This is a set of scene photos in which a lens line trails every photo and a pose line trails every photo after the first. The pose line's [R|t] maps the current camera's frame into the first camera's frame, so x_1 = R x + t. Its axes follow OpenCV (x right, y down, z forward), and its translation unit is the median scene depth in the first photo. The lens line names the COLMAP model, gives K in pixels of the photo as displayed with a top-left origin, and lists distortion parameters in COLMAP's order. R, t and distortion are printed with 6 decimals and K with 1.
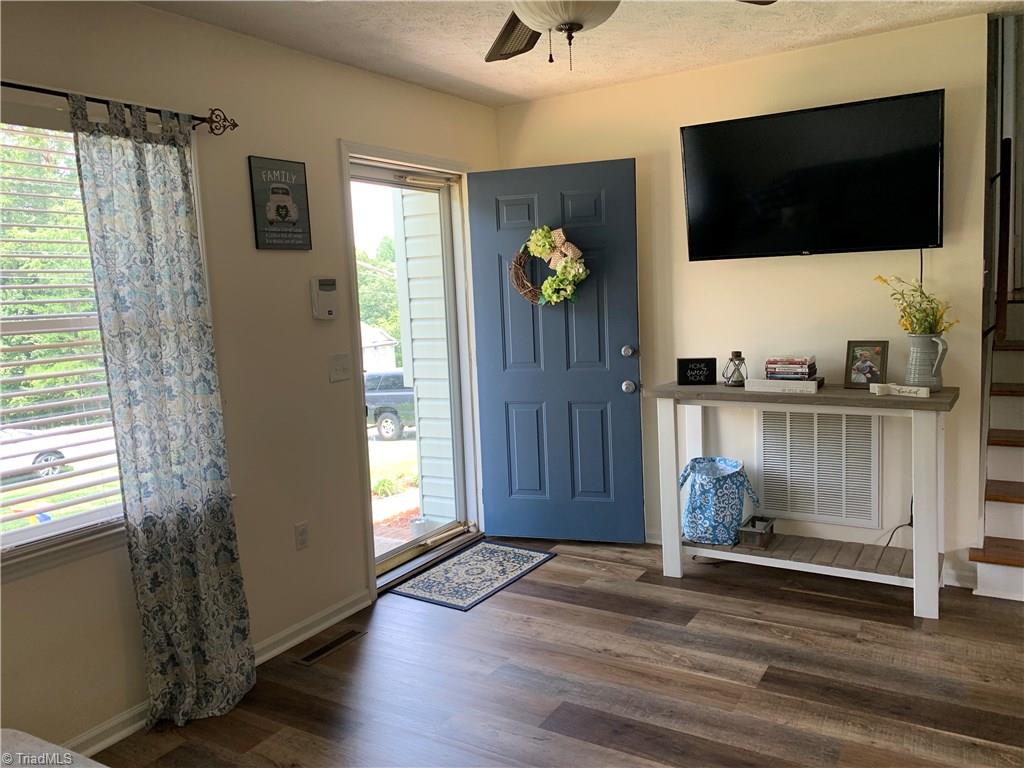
lens RADIAL K [[786.2, 0, 508.8], [0, 786.2, 376.9], [0, 0, 1]] dist [0.037065, -0.044464]
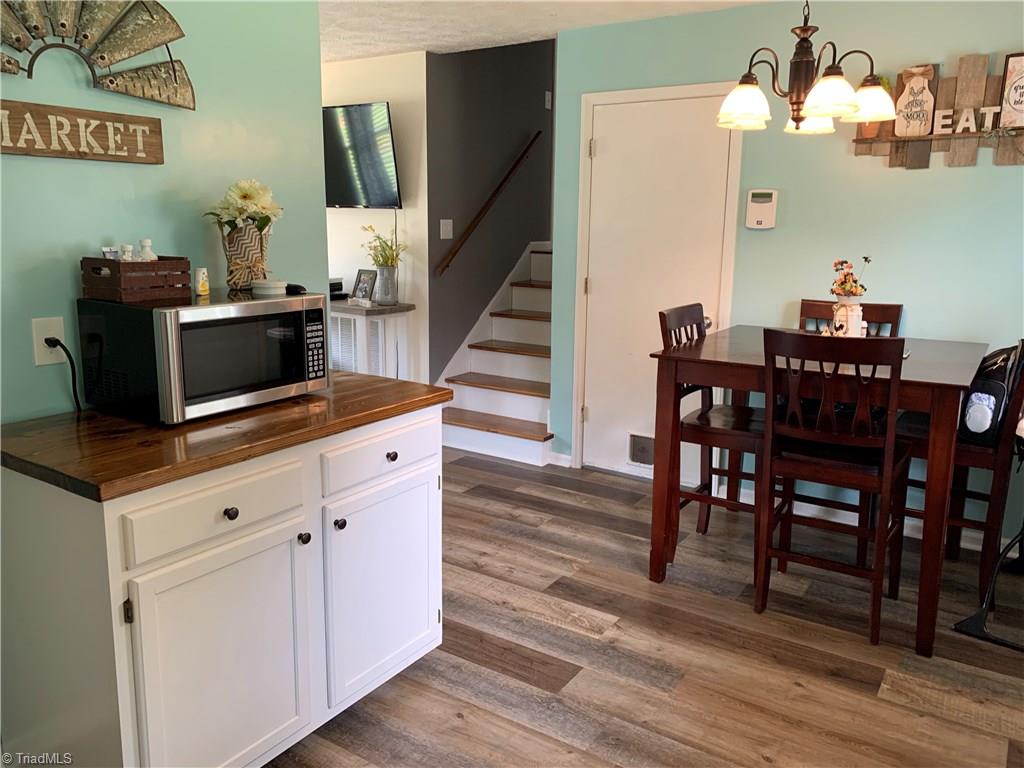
lens RADIAL K [[786.2, 0, 514.5], [0, 786.2, 383.6], [0, 0, 1]] dist [0.037065, -0.044464]
pose [[0.997228, 0.070048, -0.025102, 0.802695], [-0.067489, 0.993530, 0.091347, 0.012764], [0.031338, -0.089400, 0.995503, -0.495178]]
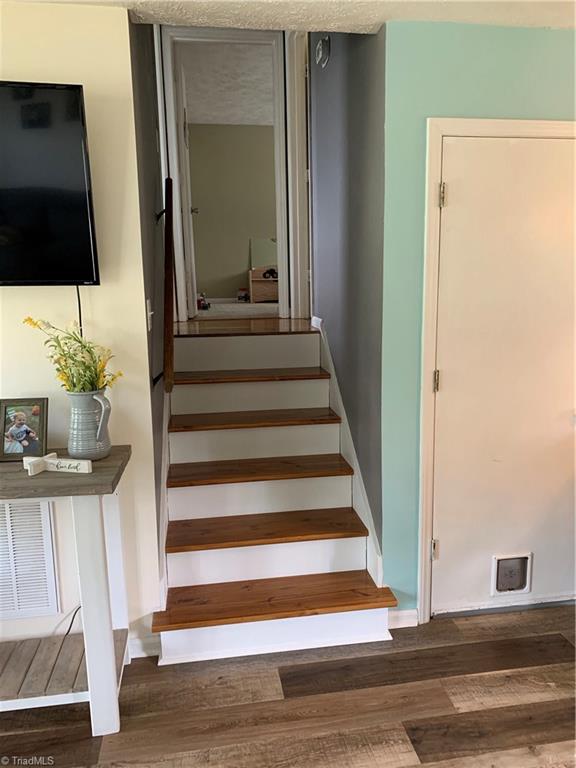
lens RADIAL K [[589.6, 0, 286.5], [0, 589.6, 378.3], [0, 0, 1]] dist [0.037065, -0.044464]
pose [[0.756998, -0.066920, 0.649981, 0.276534], [0.051431, 0.997758, 0.042828, -0.079990], [-0.651389, 0.001008, 0.758743, 0.386488]]
